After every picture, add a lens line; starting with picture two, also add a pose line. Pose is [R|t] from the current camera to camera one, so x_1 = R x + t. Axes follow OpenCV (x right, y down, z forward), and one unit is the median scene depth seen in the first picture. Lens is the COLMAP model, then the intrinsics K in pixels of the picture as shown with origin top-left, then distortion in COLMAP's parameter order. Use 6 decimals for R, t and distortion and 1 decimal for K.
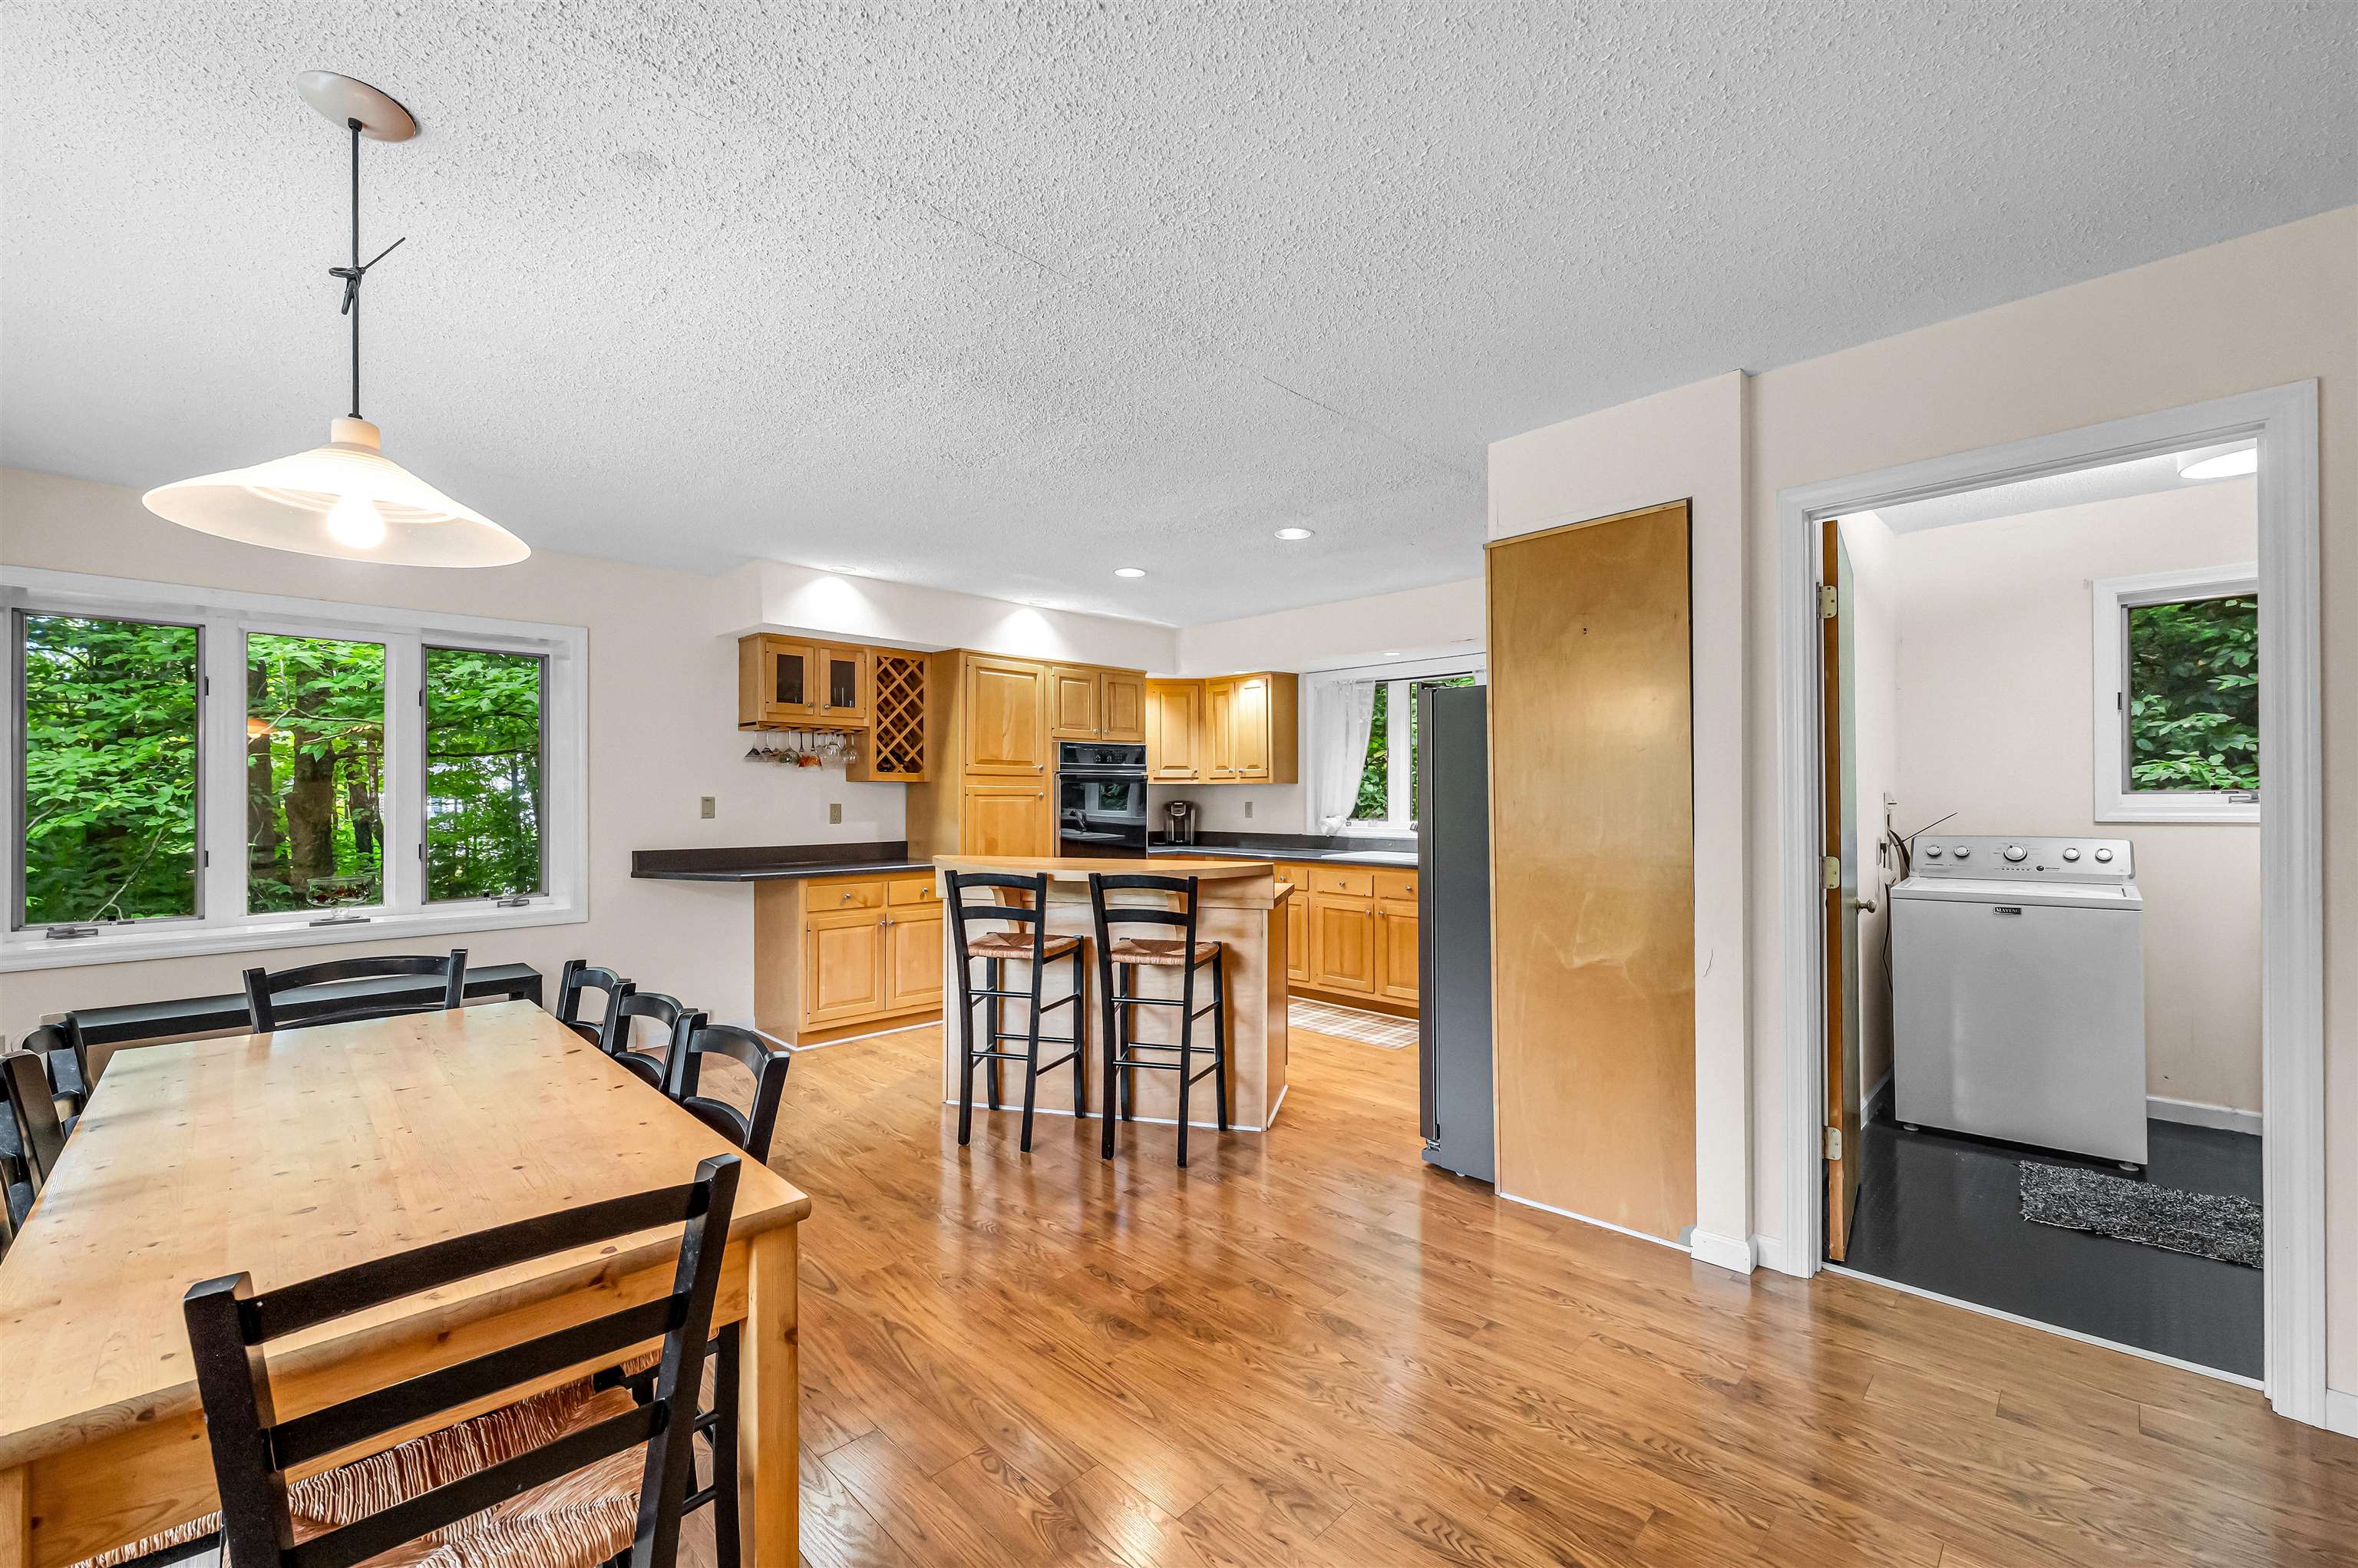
lens RADIAL K [[962.1, 0, 1173.9], [0, 962.1, 790.3], [0, 0, 1]] dist [0.000995, 0.000094]
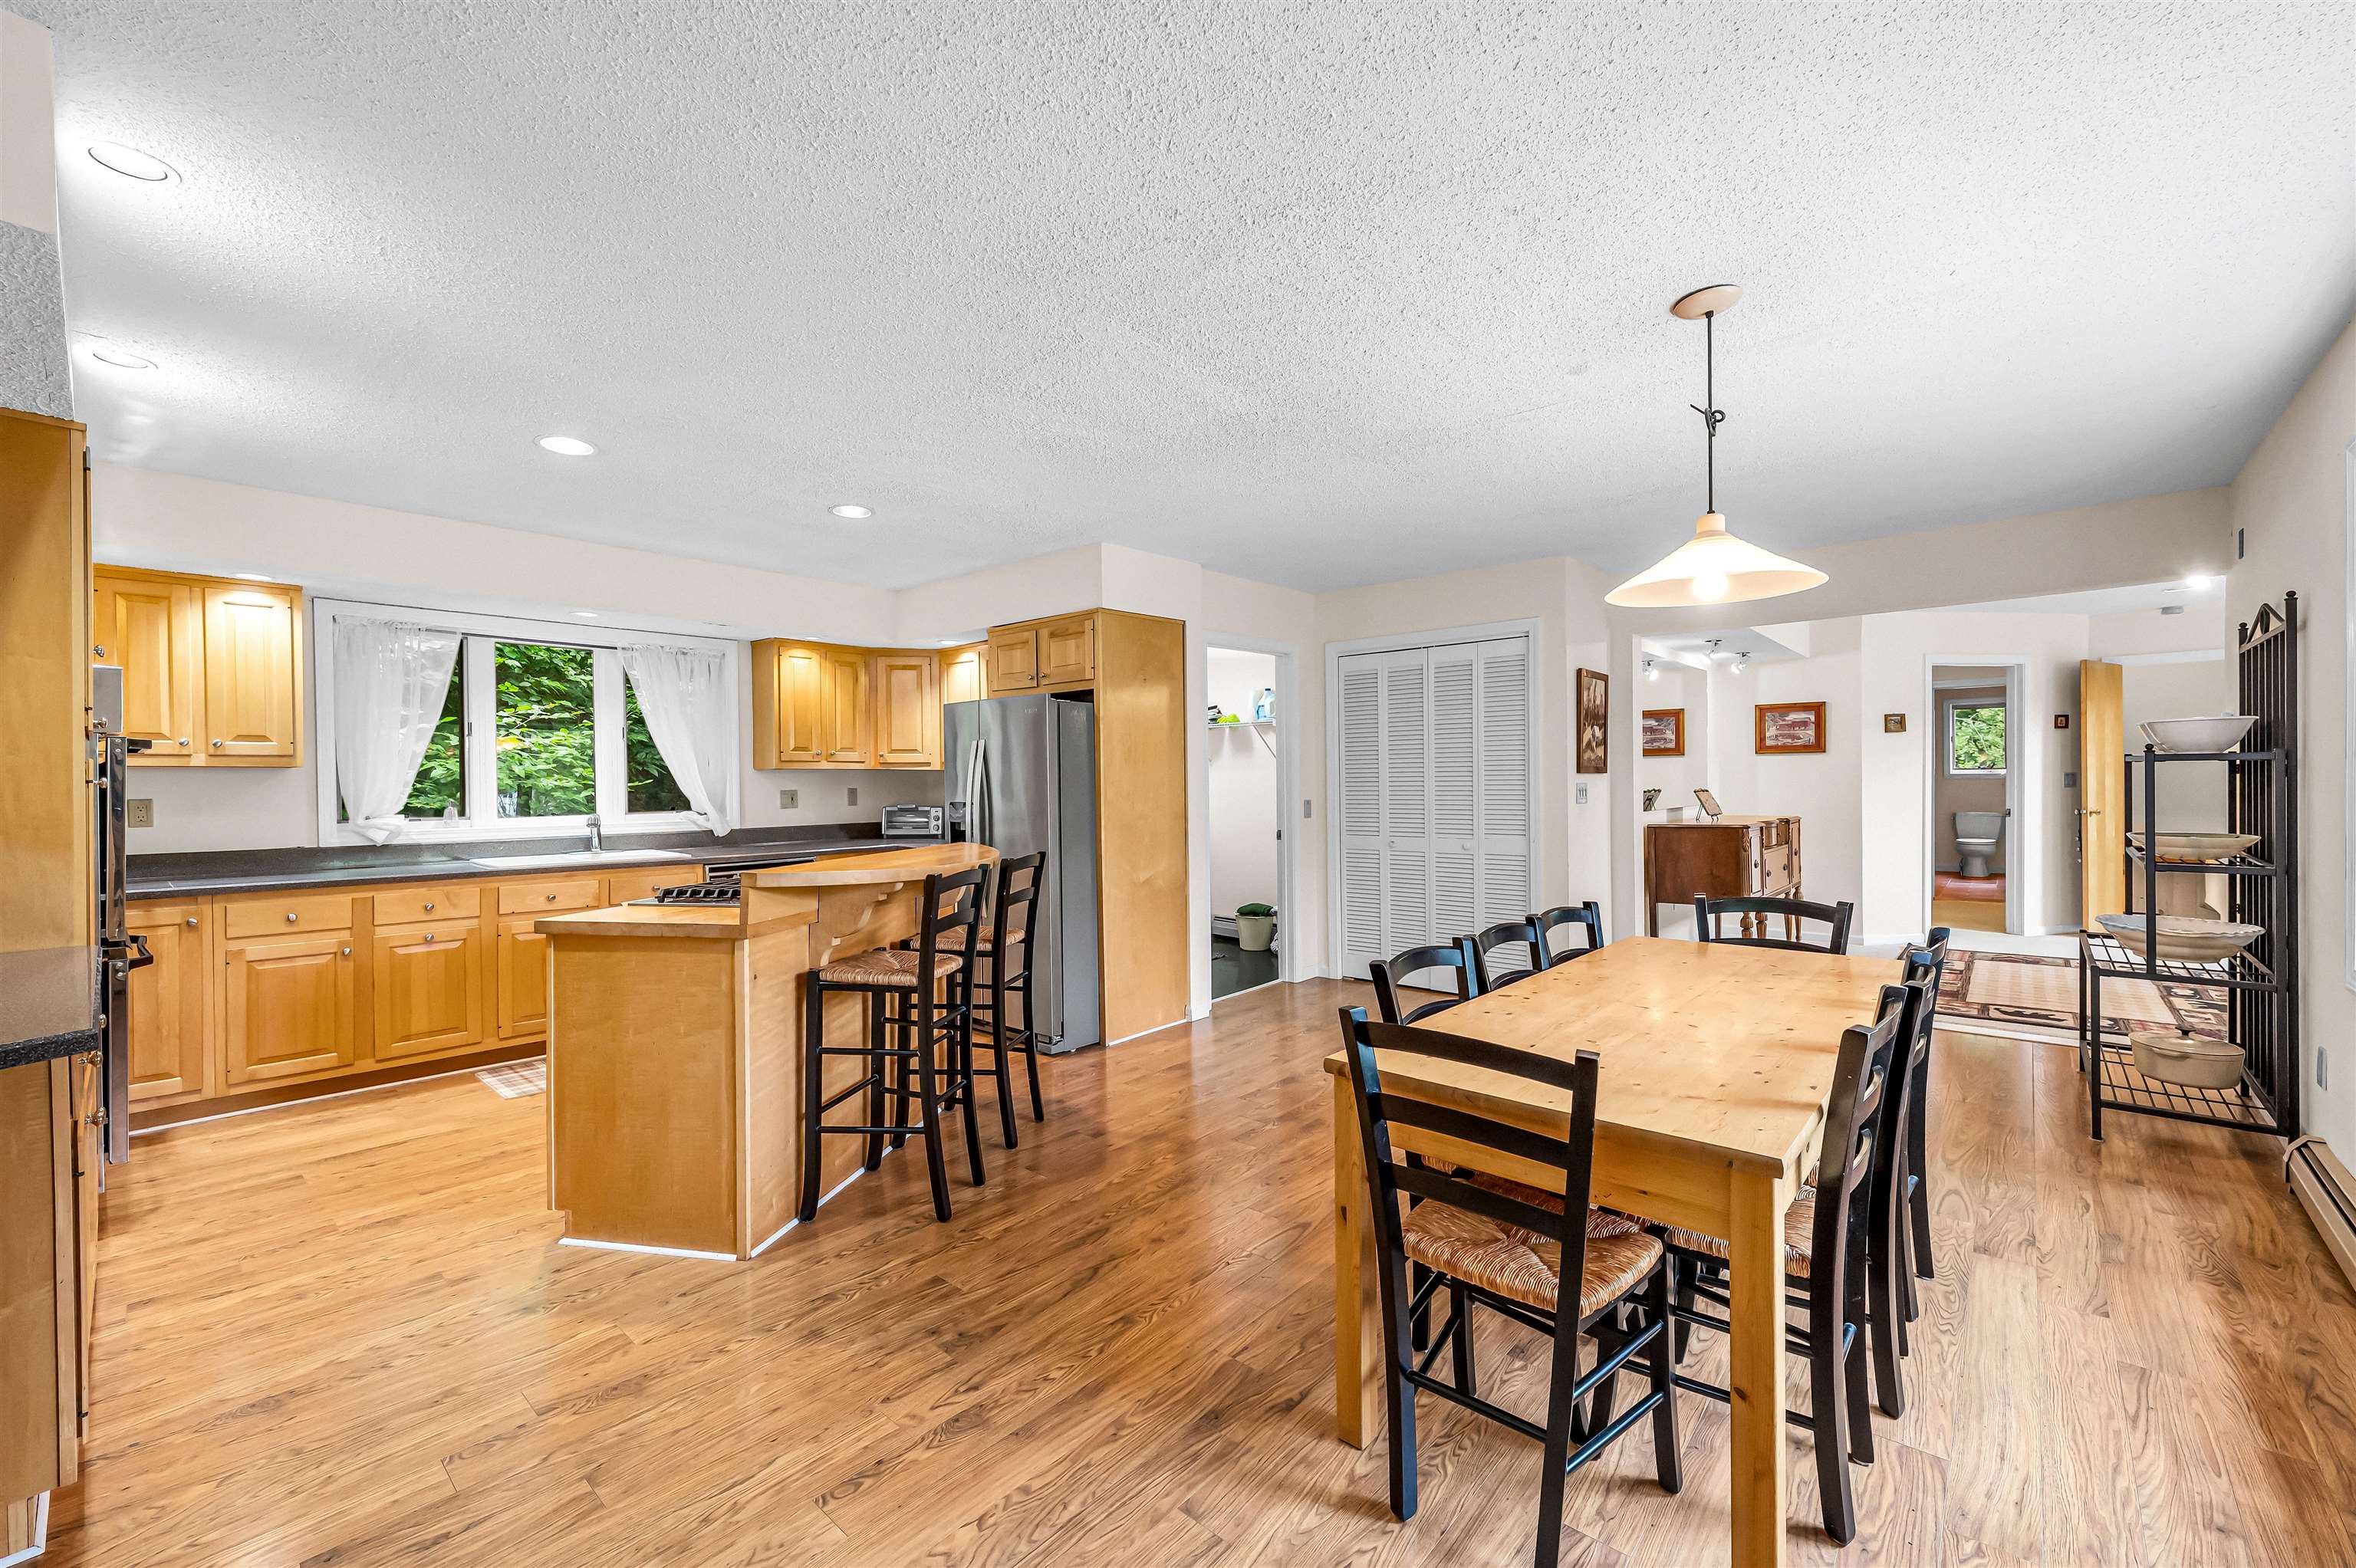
lens RADIAL K [[961.2, 0, 1172.9], [0, 961.2, 790.3], [0, 0, 1]] dist [0.000995, 0.000094]
pose [[-0.058053, -0.002377, 0.998311, -0.678926], [0.008685, 0.999958, 0.002886, 0.014055], [-0.998276, 0.008838, -0.058030, 0.580810]]
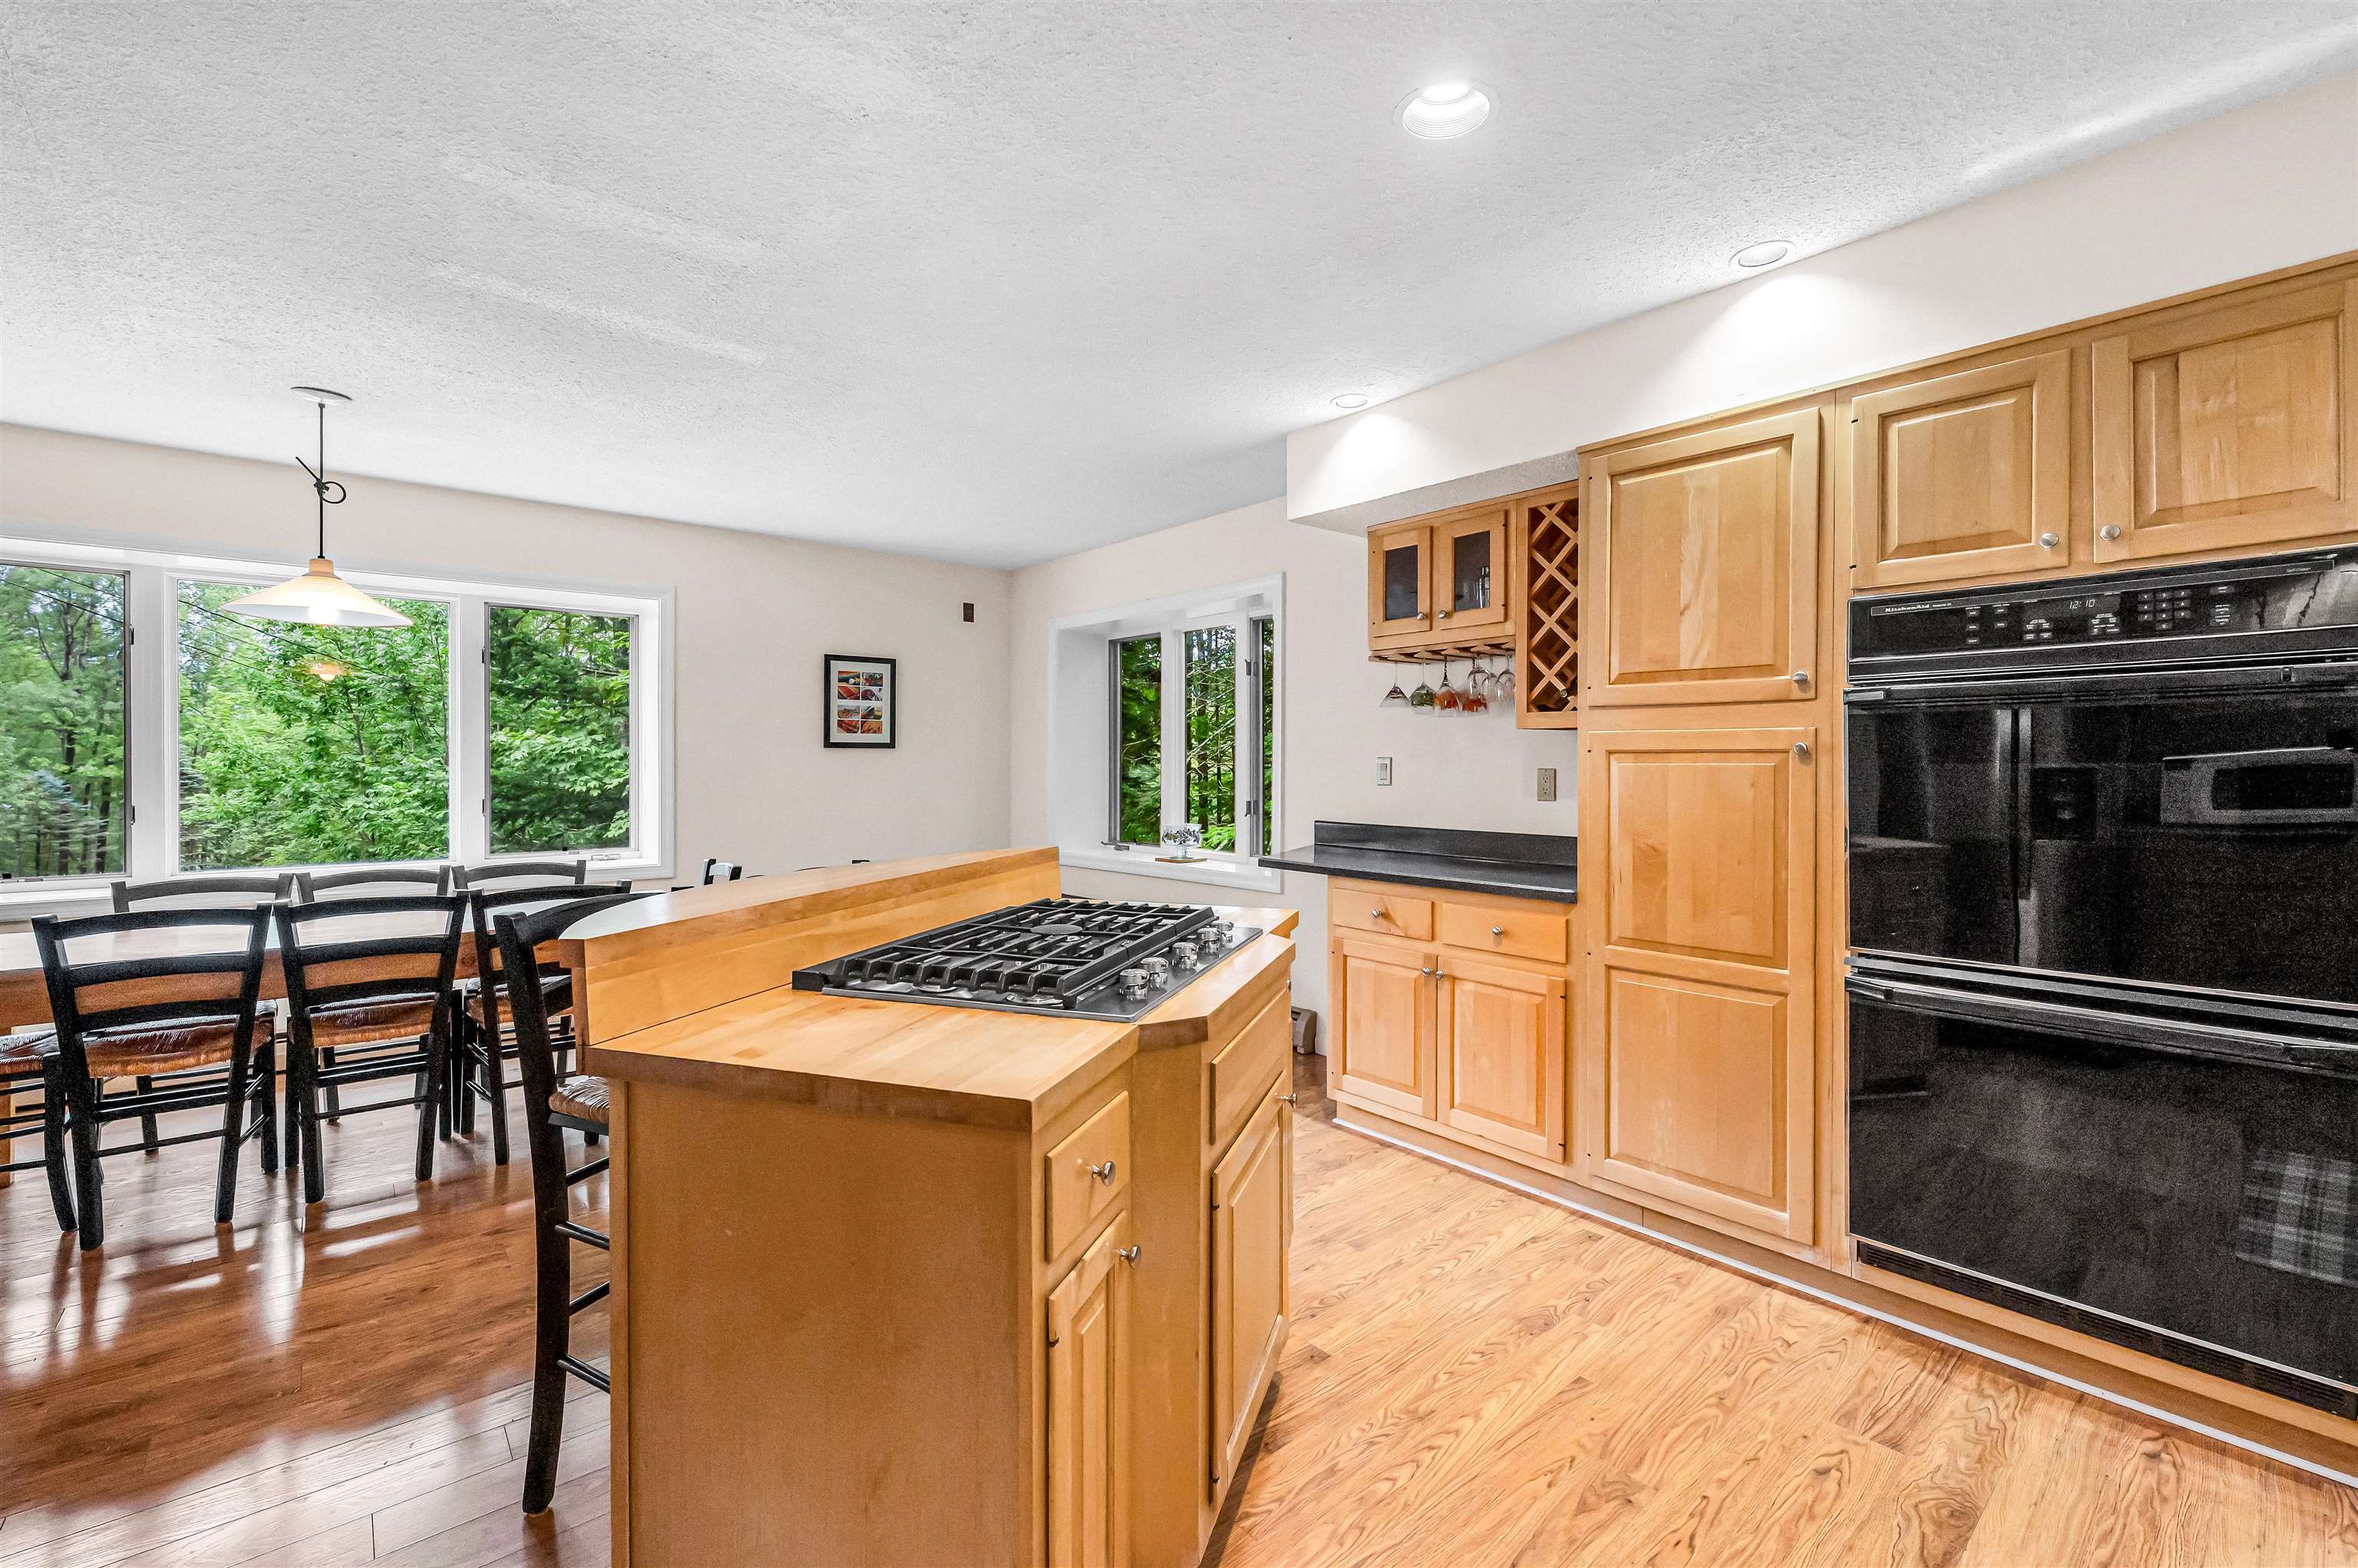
lens RADIAL K [[995.3, 0, 1174.7], [0, 995.3, 772.0], [0, 0, 1]] dist [0.000558, 0.000290]
pose [[-0.081026, 0.005016, -0.996699, 0.305561], [0.003832, 0.999982, 0.004720, 0.012581], [0.996705, -0.003437, -0.081044, 0.865677]]
